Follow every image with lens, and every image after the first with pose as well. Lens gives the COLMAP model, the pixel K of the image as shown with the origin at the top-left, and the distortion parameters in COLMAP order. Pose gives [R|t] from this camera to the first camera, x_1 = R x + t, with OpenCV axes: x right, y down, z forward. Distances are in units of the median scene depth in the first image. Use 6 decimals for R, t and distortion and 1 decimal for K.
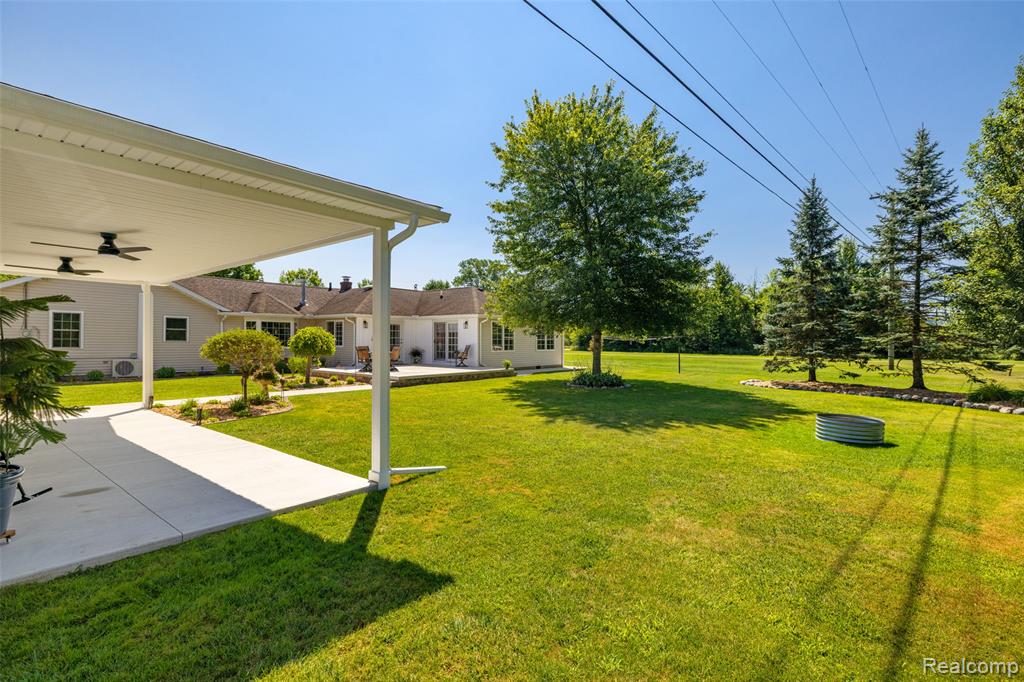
lens RADIAL K [[484.3, 0, 510.8], [0, 484.3, 336.7], [0, 0, 1]] dist [-0.004275, 0.000600]
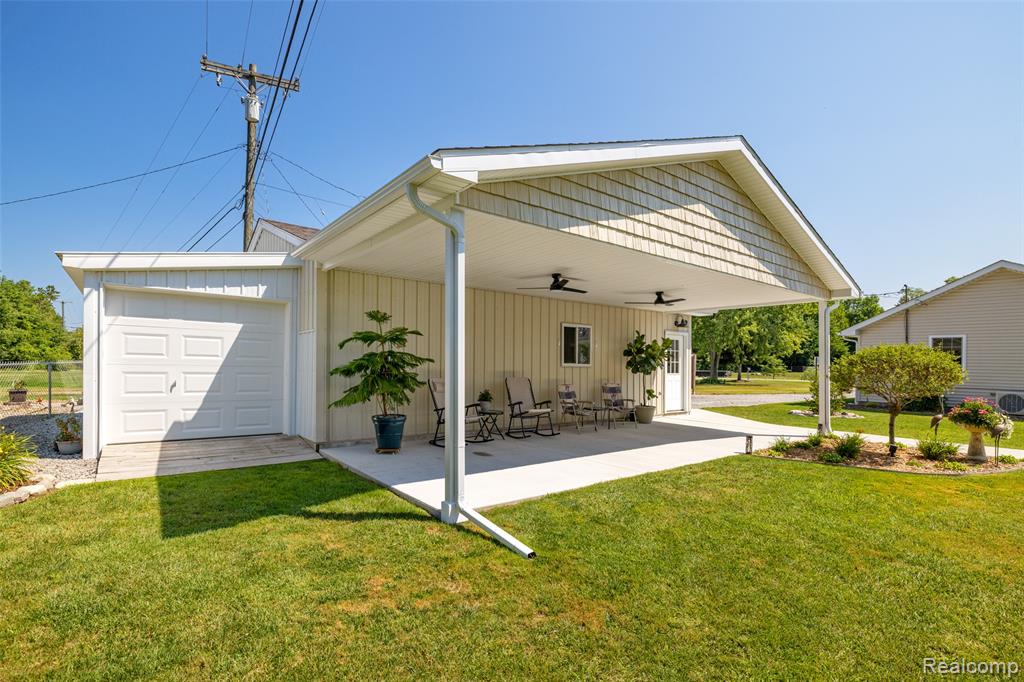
lens RADIAL K [[484.3, 0, 502.3], [0, 484.3, 367.0], [0, 0, 1]] dist [-0.004275, 0.000600]
pose [[-0.229707, -0.003065, -0.973255, 0.154849], [-0.008391, 0.999964, -0.001168, 0.013642], [0.973224, 0.007898, -0.229725, 0.373483]]
